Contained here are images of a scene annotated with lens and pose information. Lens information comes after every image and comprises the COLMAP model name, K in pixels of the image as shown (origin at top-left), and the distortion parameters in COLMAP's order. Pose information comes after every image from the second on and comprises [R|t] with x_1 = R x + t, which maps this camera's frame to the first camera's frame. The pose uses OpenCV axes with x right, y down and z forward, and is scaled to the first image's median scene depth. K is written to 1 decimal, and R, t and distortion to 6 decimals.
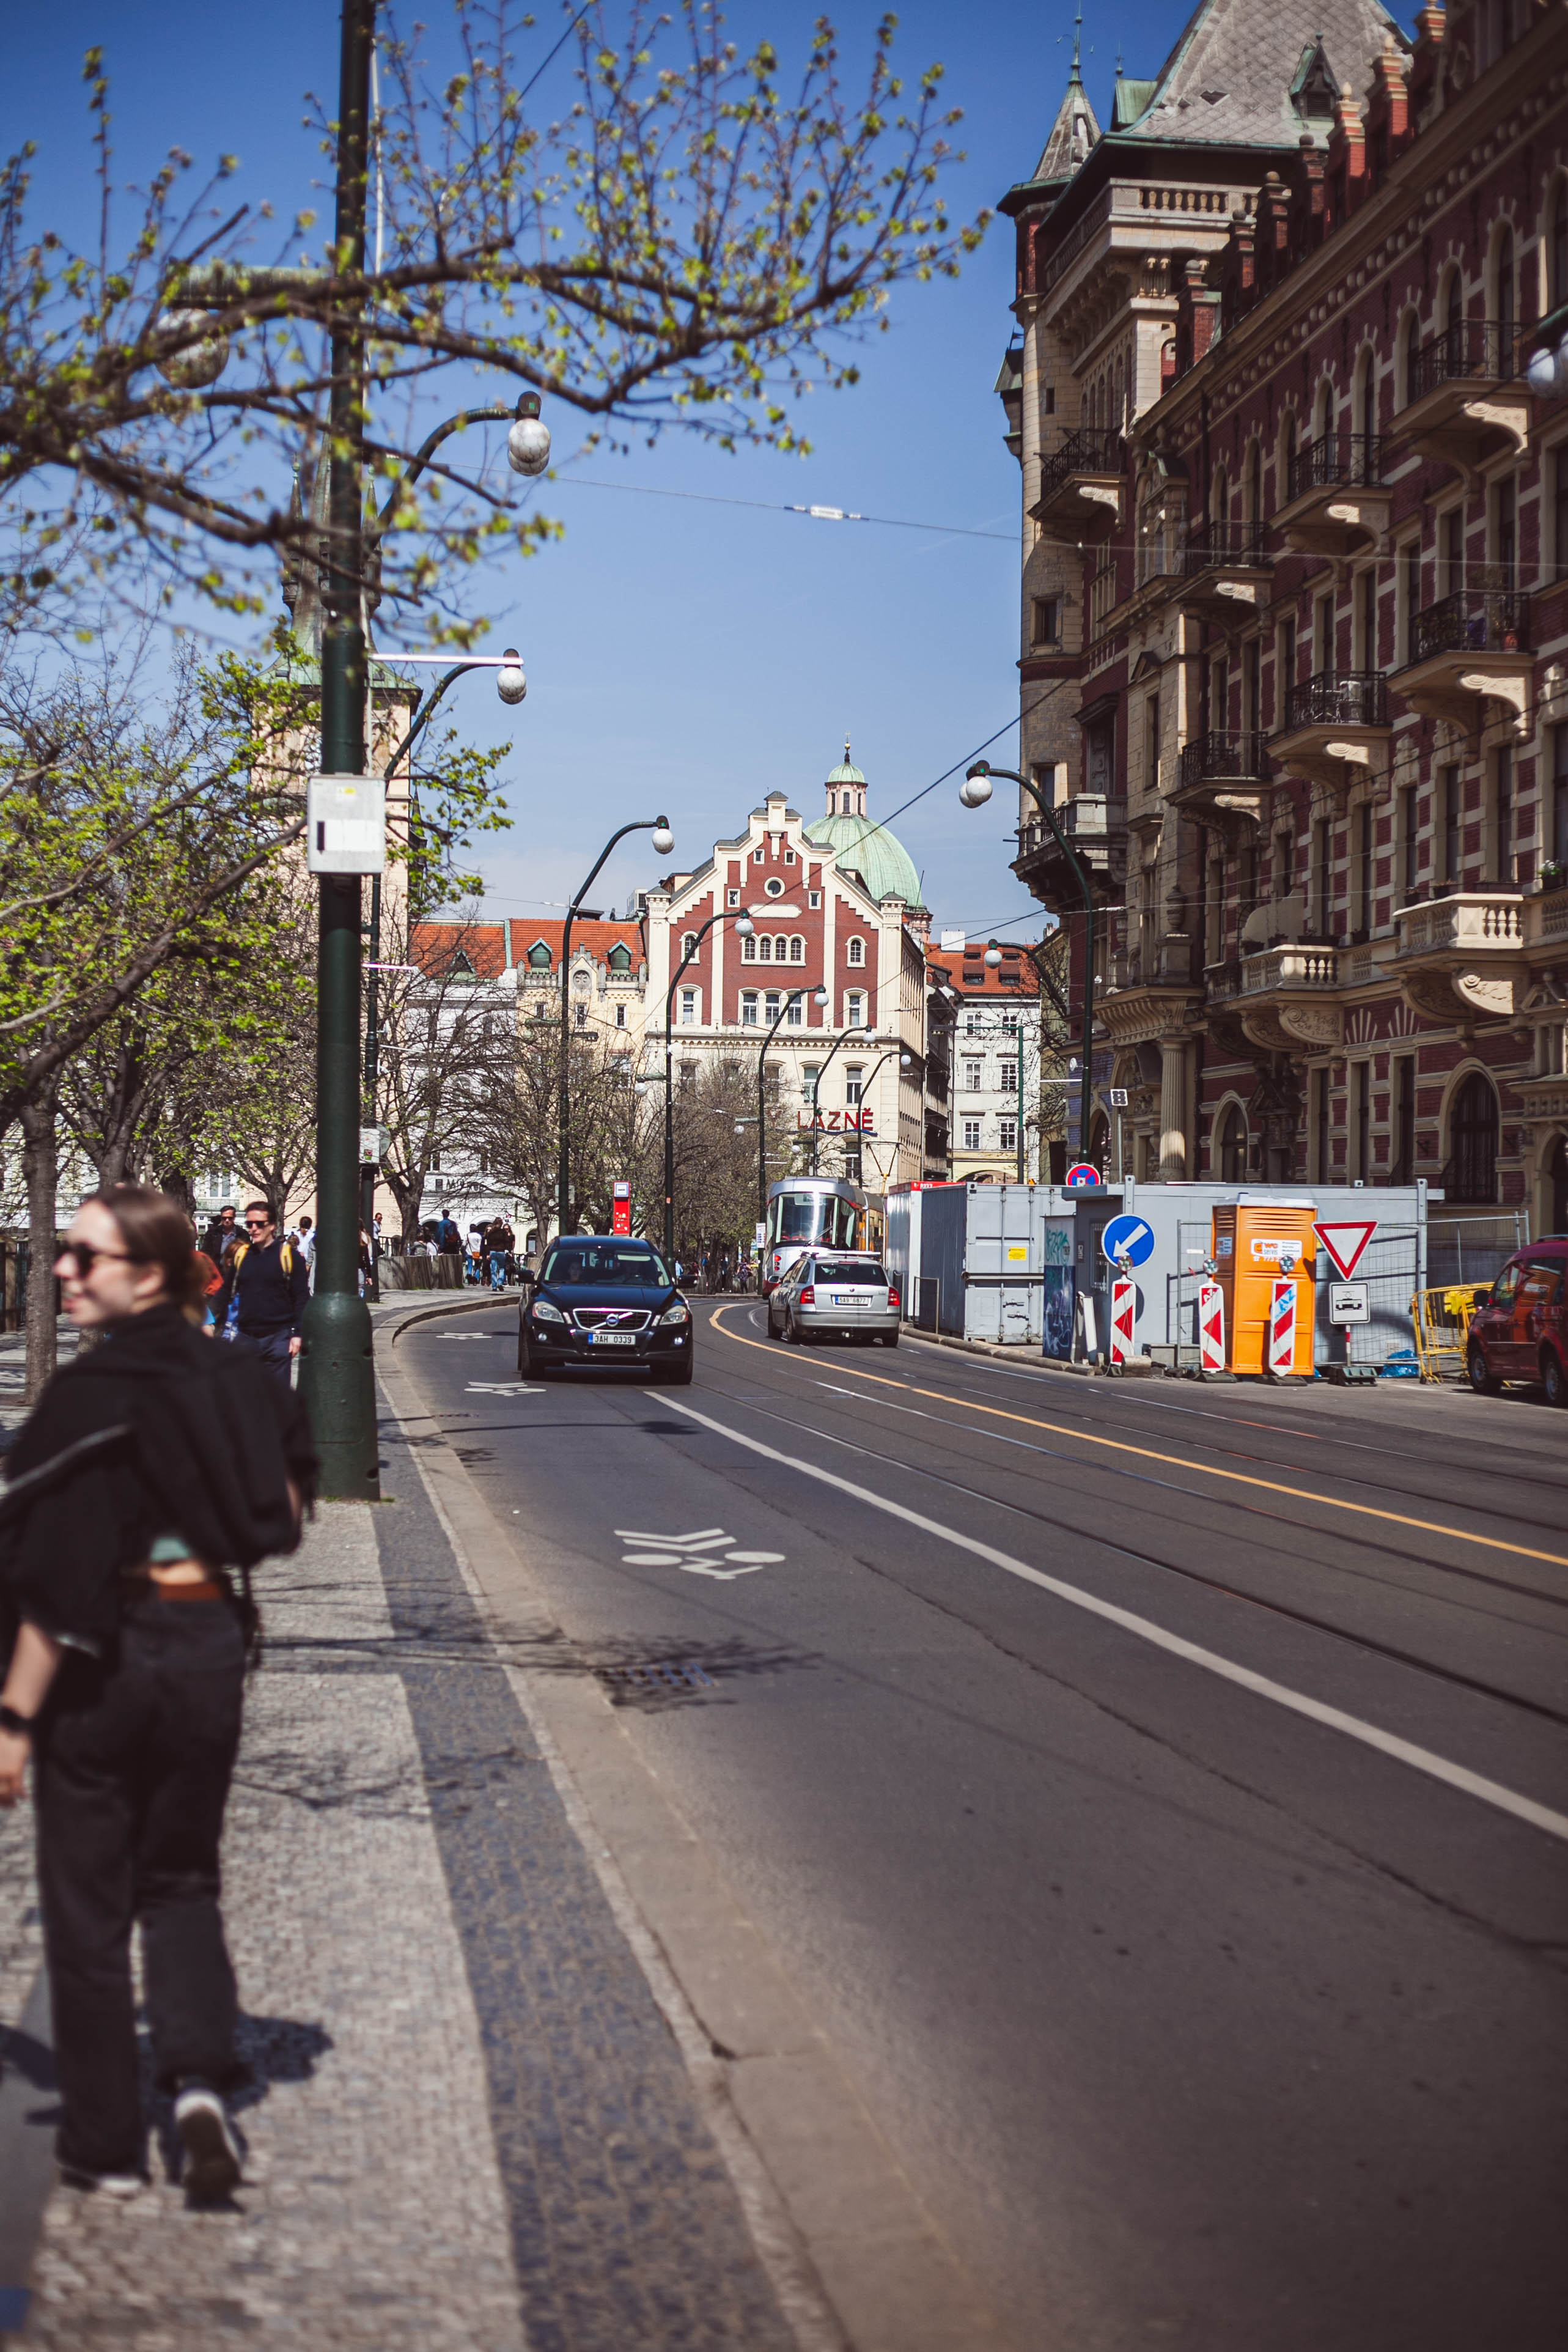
lens RADIAL K [[3765.2, 0, 784.0], [0, 3765.2, 1176.0], [0, 0, 1]] dist [-0.086532, 0.048813]
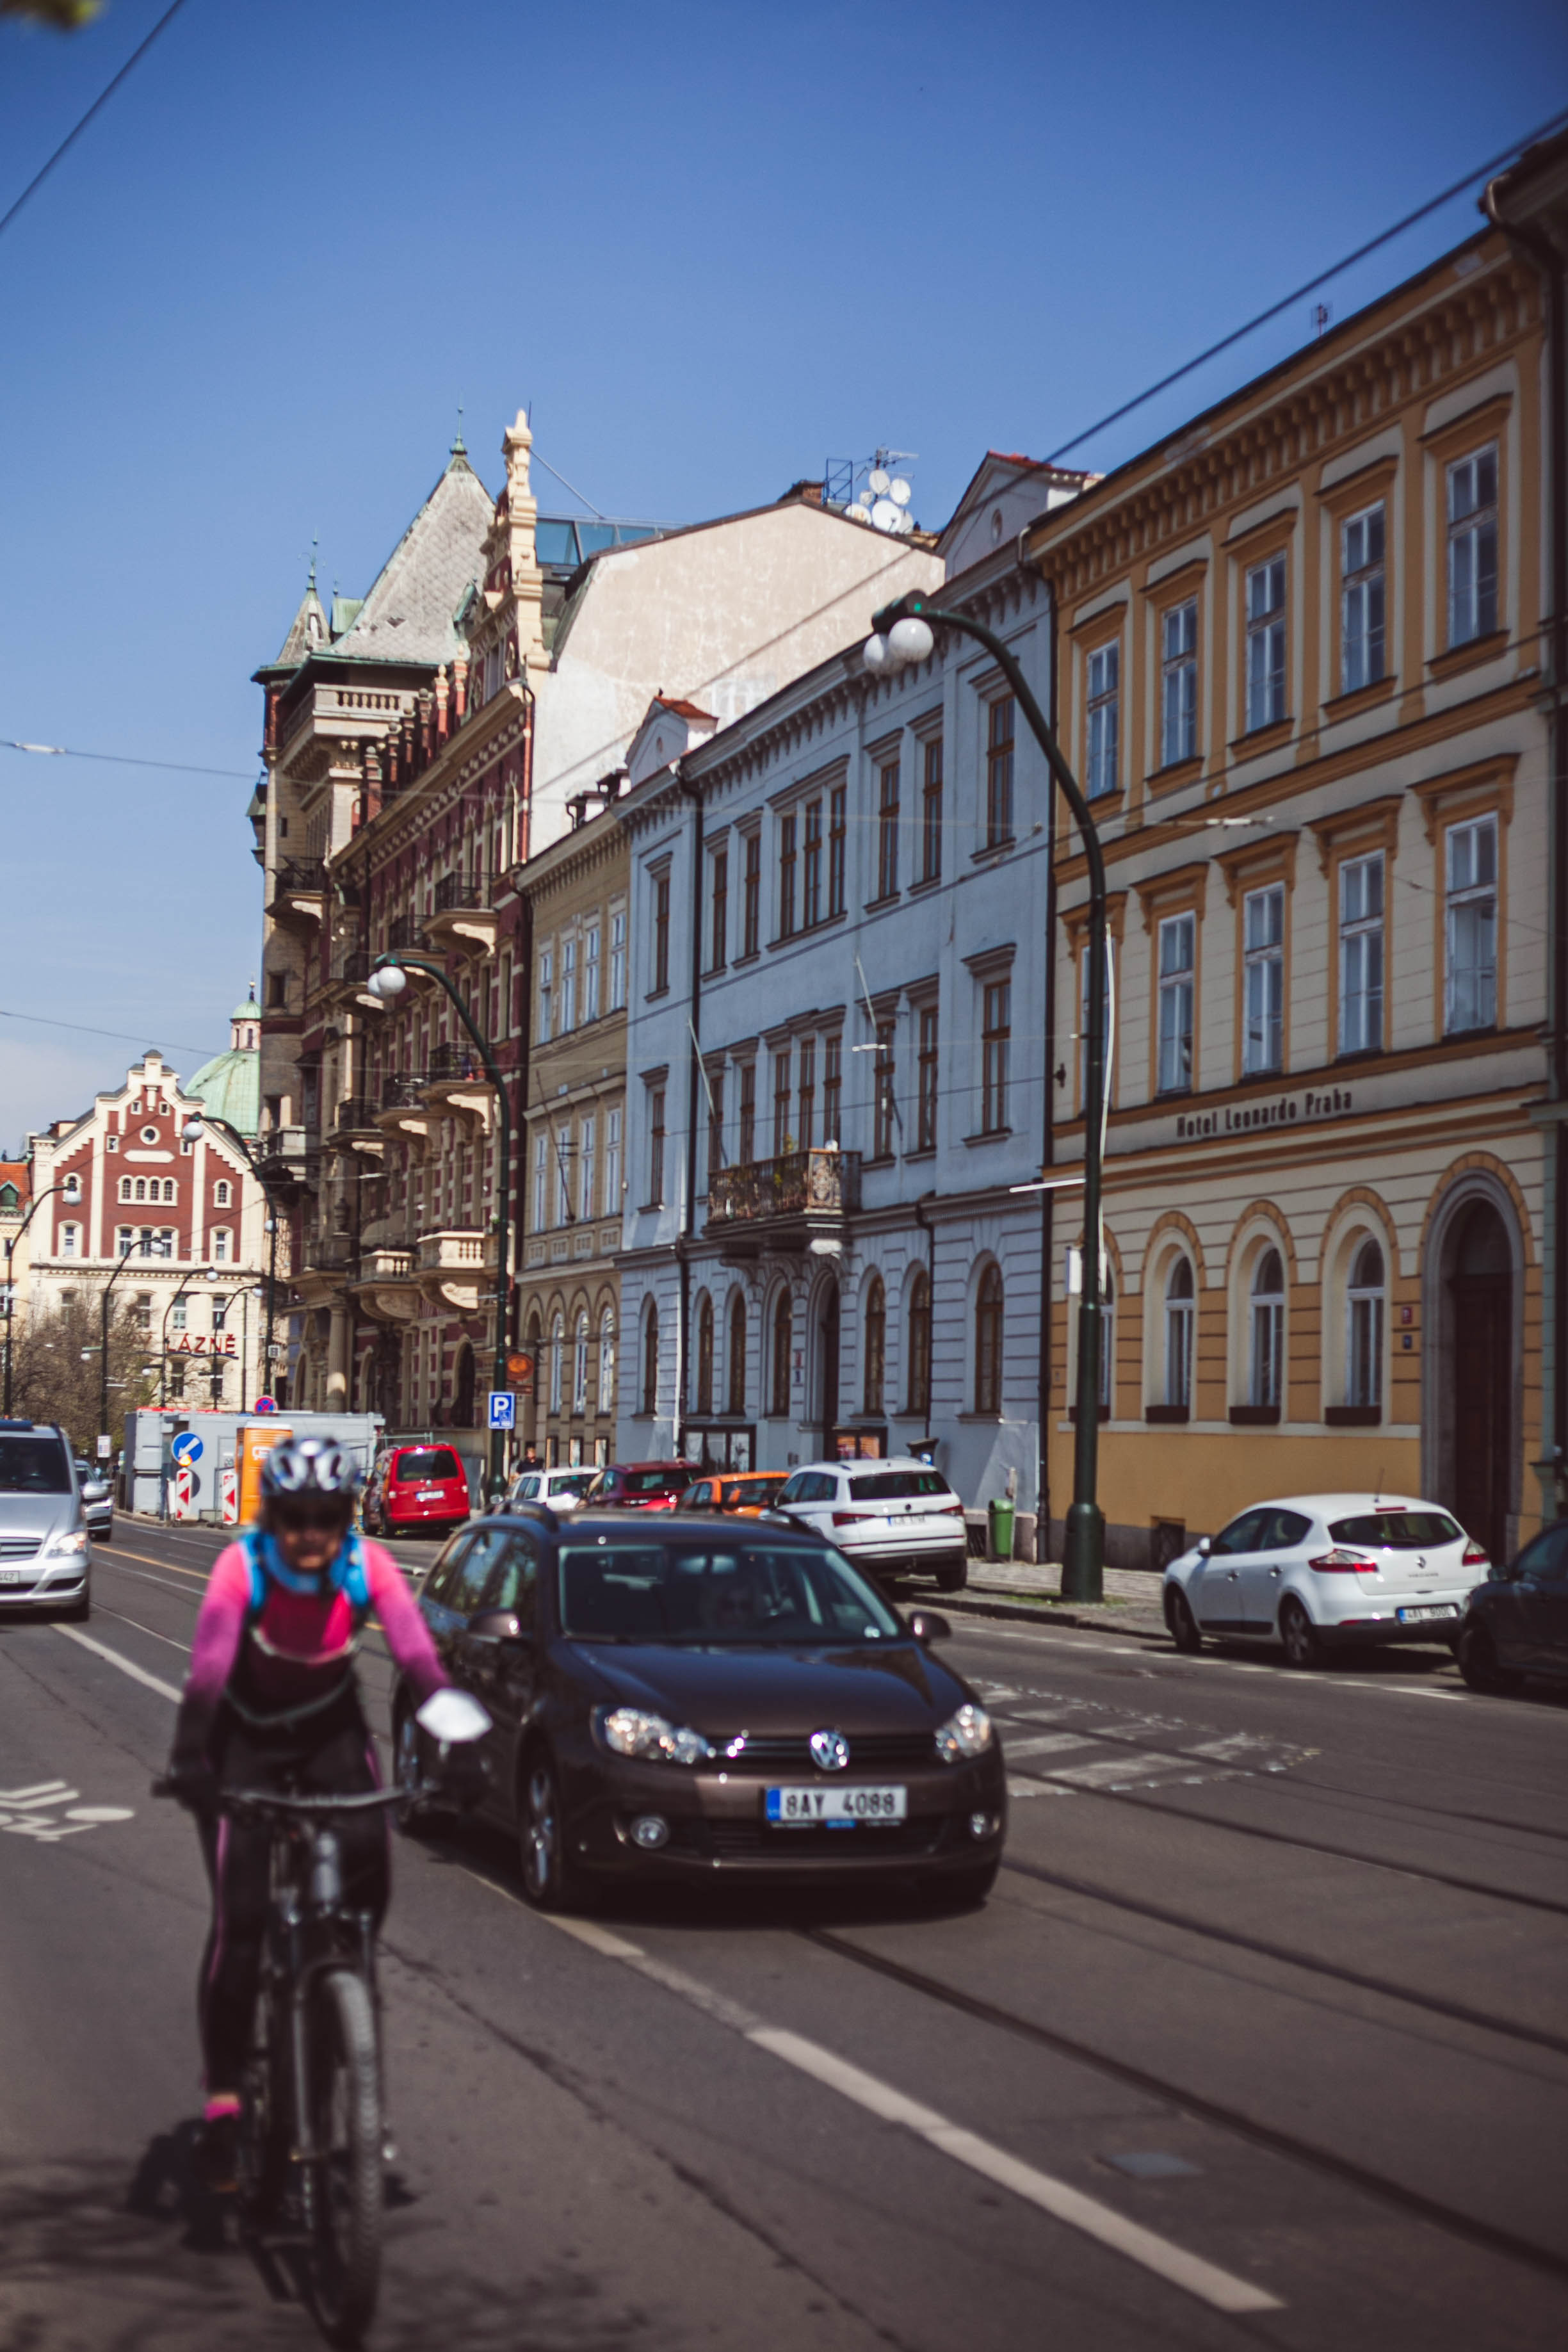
lens RADIAL K [[3765.2, 0, 784.0], [0, 3765.2, 1176.0], [0, 0, 1]] dist [-0.086532, 0.048813]
pose [[0.988741, 0.017815, 0.148572, 0.054329], [-0.009275, 0.998275, -0.057974, -0.004974], [-0.149349, 0.055943, 0.987201, -0.384339]]
